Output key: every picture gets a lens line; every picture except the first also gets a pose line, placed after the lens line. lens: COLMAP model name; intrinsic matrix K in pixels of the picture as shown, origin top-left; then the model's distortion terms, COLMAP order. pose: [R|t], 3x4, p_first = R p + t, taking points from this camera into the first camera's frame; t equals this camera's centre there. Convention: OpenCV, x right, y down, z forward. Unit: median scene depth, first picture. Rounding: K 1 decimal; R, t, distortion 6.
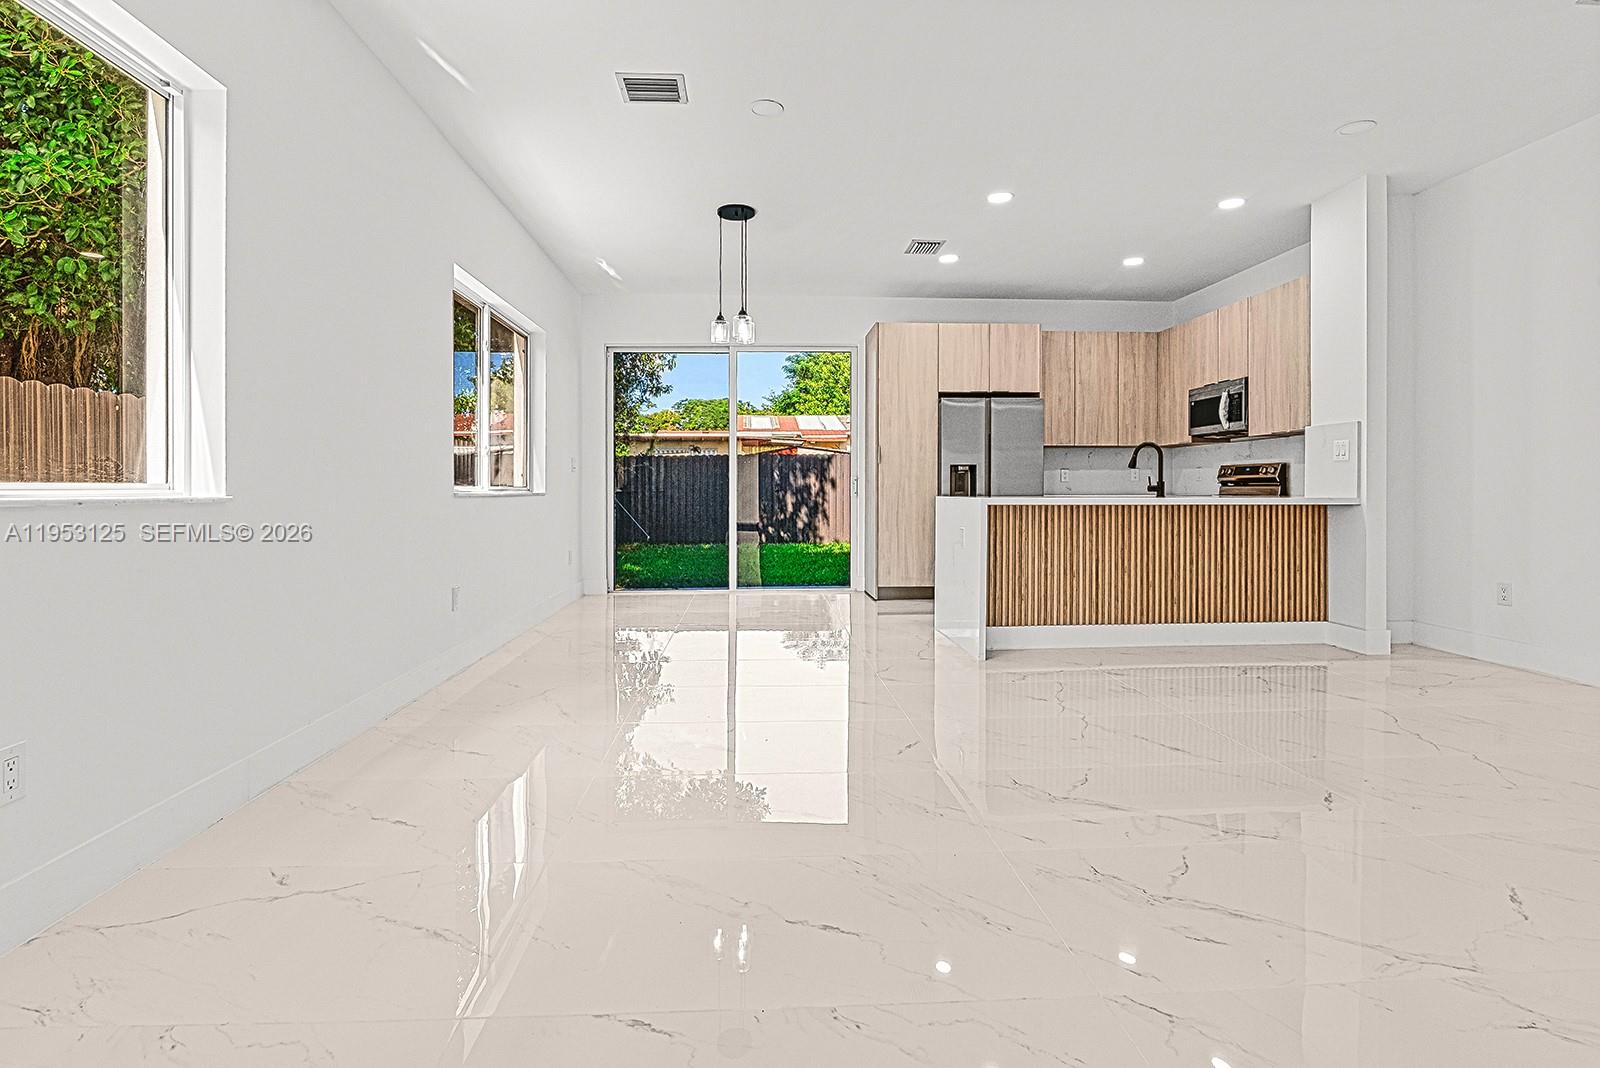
lens RADIAL K [[752.3, 0, 796.8], [0, 752.3, 498.8], [0, 0, 1]] dist [0.001144, 0.001687]
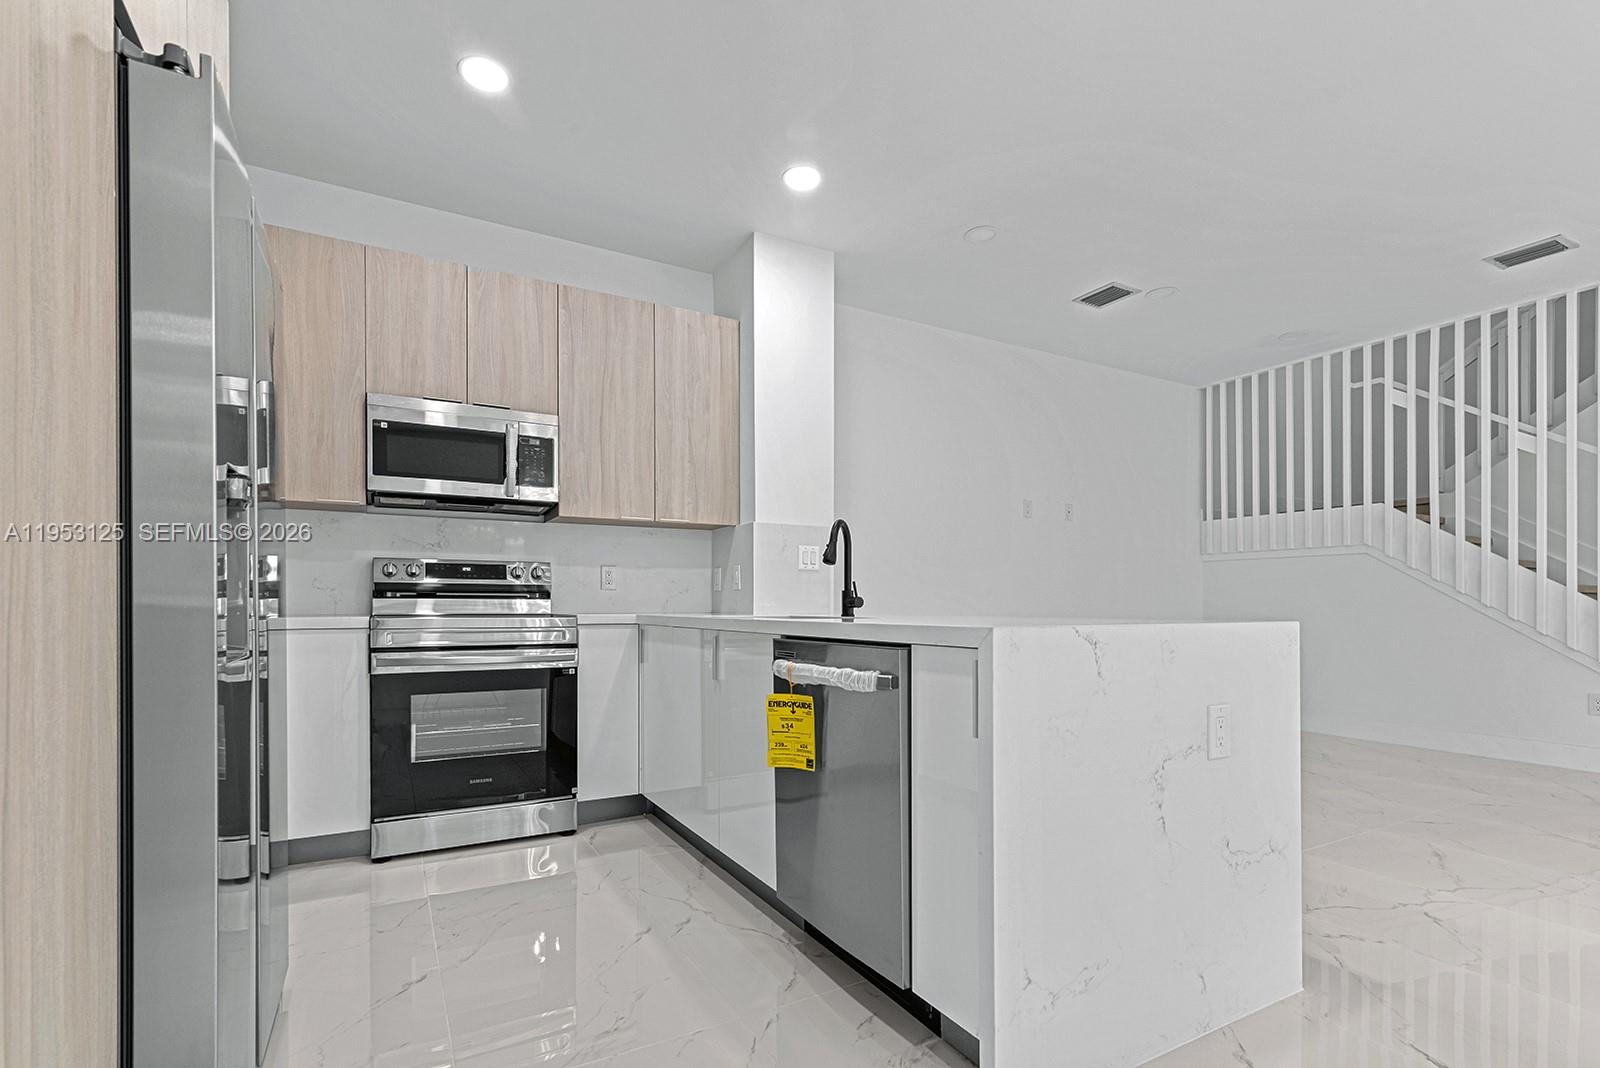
lens RADIAL K [[752.3, 0, 789.9], [0, 752.3, 607.9], [0, 0, 1]] dist [0.001144, 0.001687]
pose [[-0.437930, -0.003070, 0.899004, -0.017653], [0.010851, 0.999903, 0.008700, -0.011445], [-0.898944, 0.013565, -0.437854, 0.983911]]
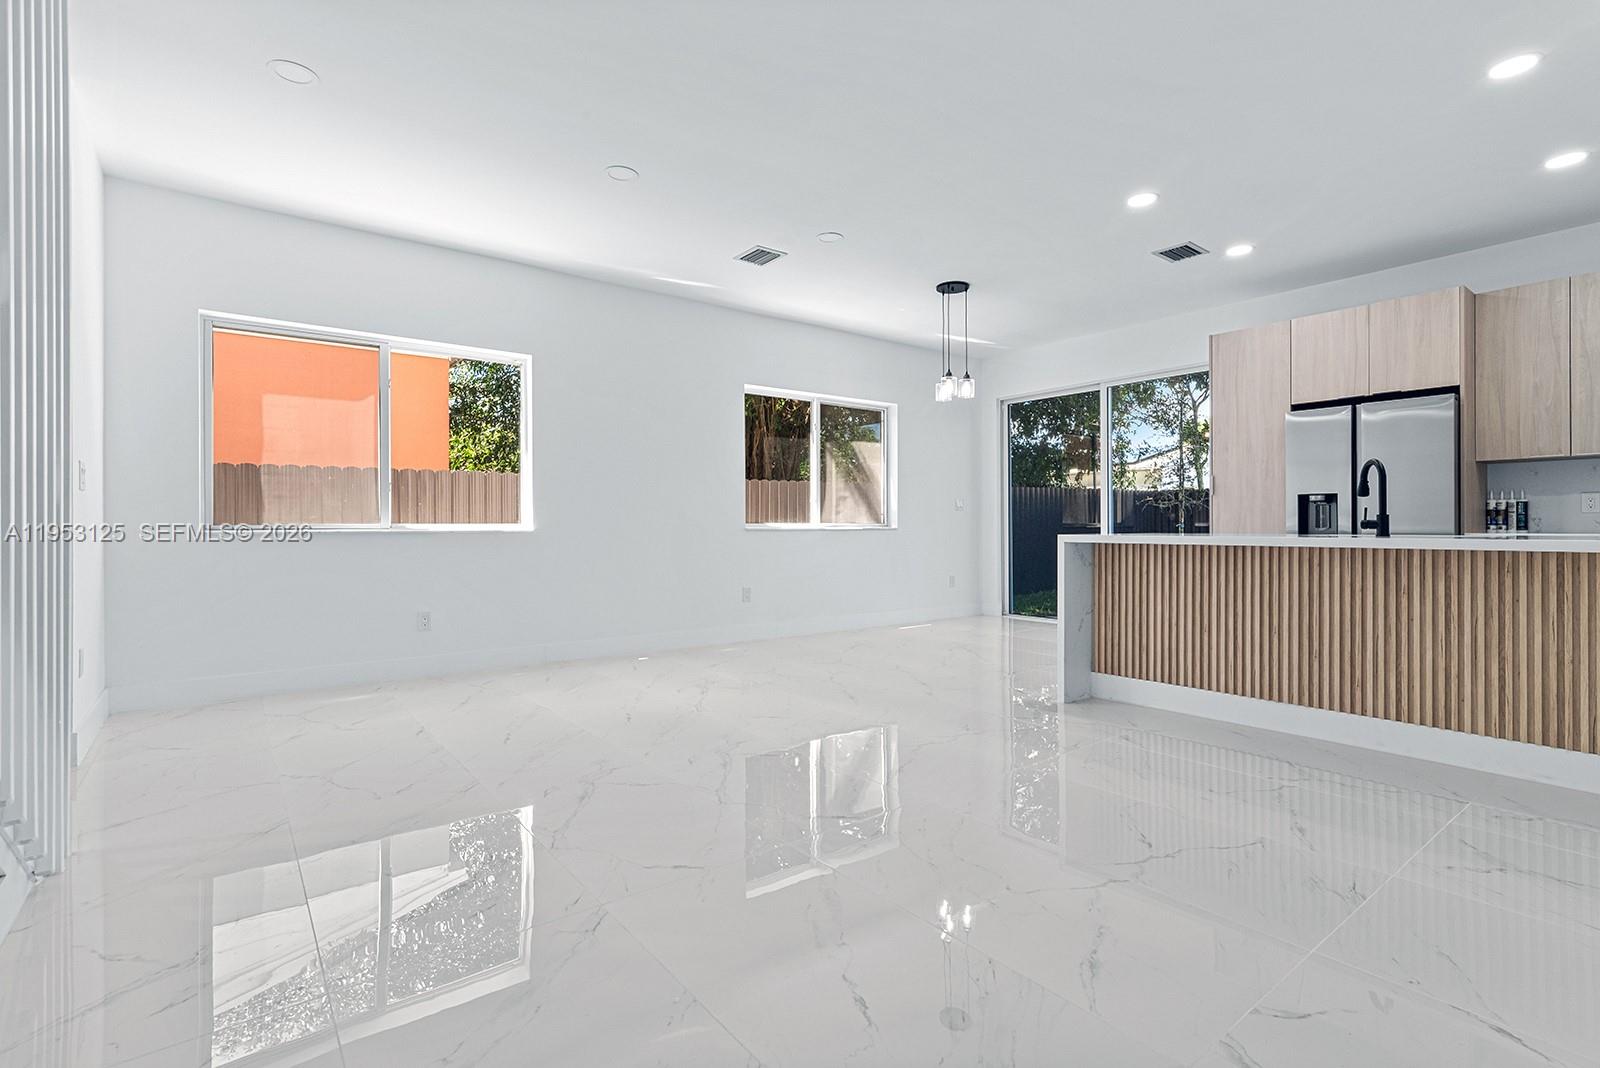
lens RADIAL K [[752.3, 0, 794.2], [0, 752.3, 532.1], [0, 0, 1]] dist [0.001144, 0.001687]
pose [[0.565358, 0.007170, -0.824815, 0.578671], [-0.009620, 0.999952, 0.002098, -0.002170], [0.824790, 0.006749, 0.565399, 0.109454]]
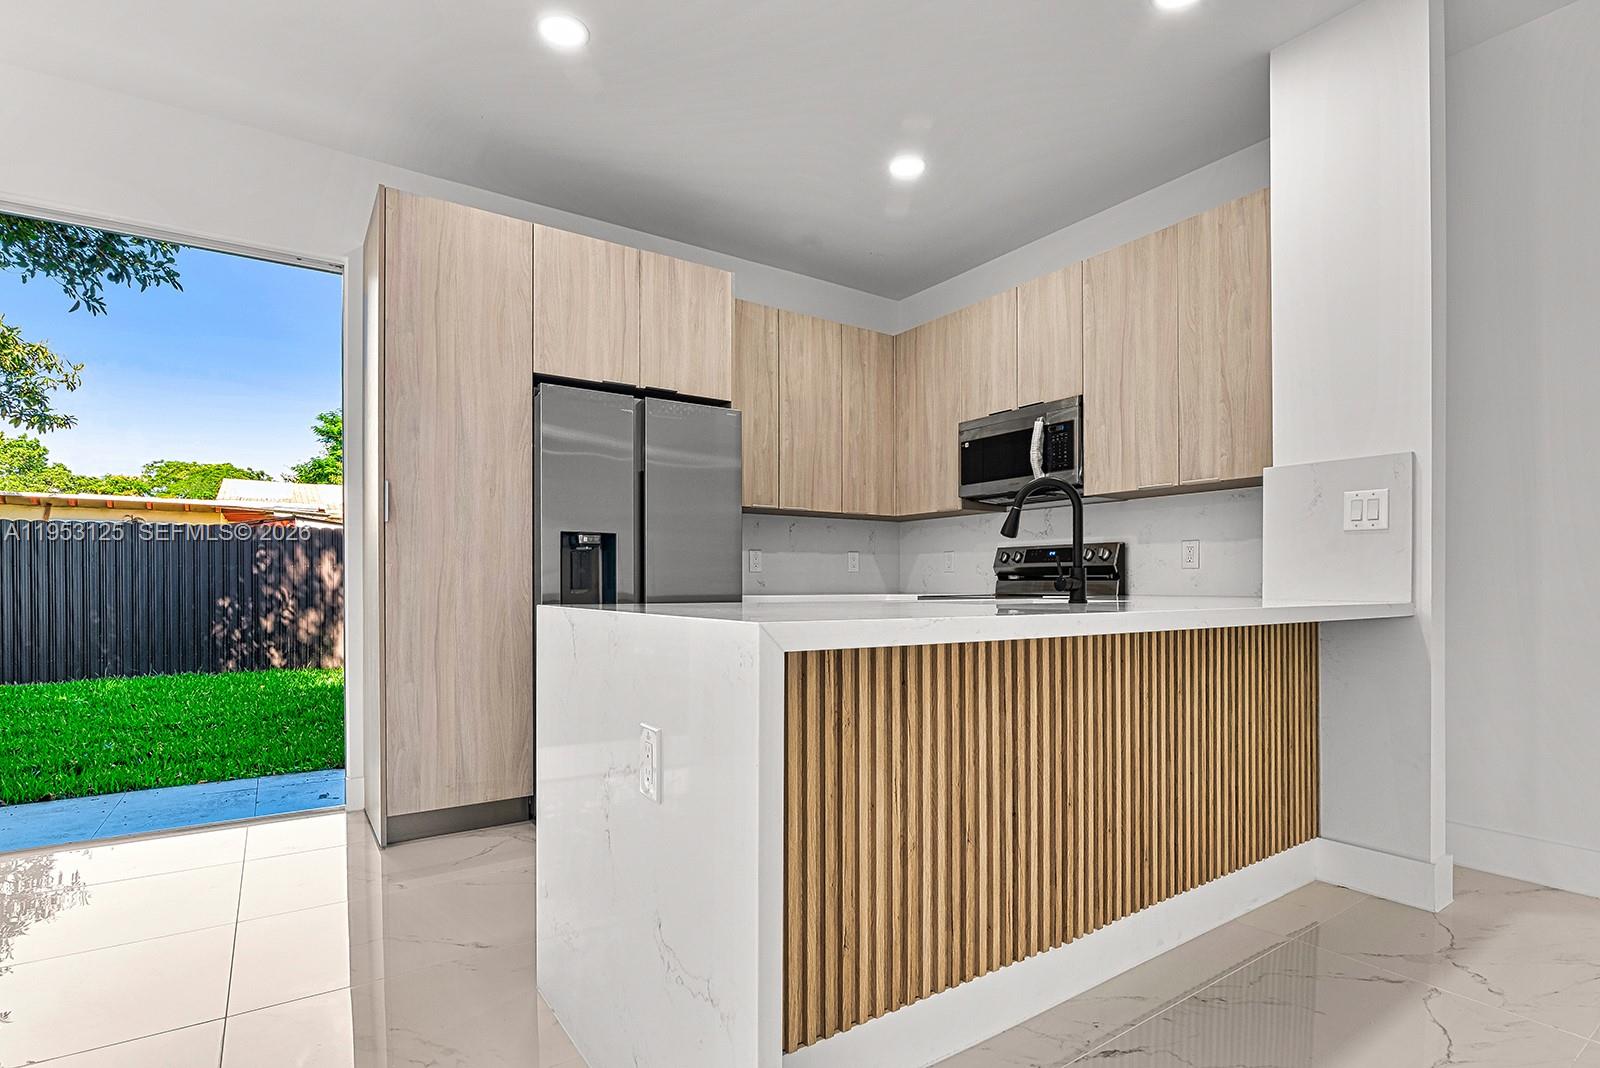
lens RADIAL K [[778.8, 0, 810.5], [0, 778.8, 588.3], [0, 0, 1]] dist [-0.024317, 0.000742]
pose [[0.854867, -0.001680, 0.518844, 0.090977], [0.005629, 0.999966, -0.006036, -0.007029], [-0.518816, 0.008081, 0.854848, 0.530930]]
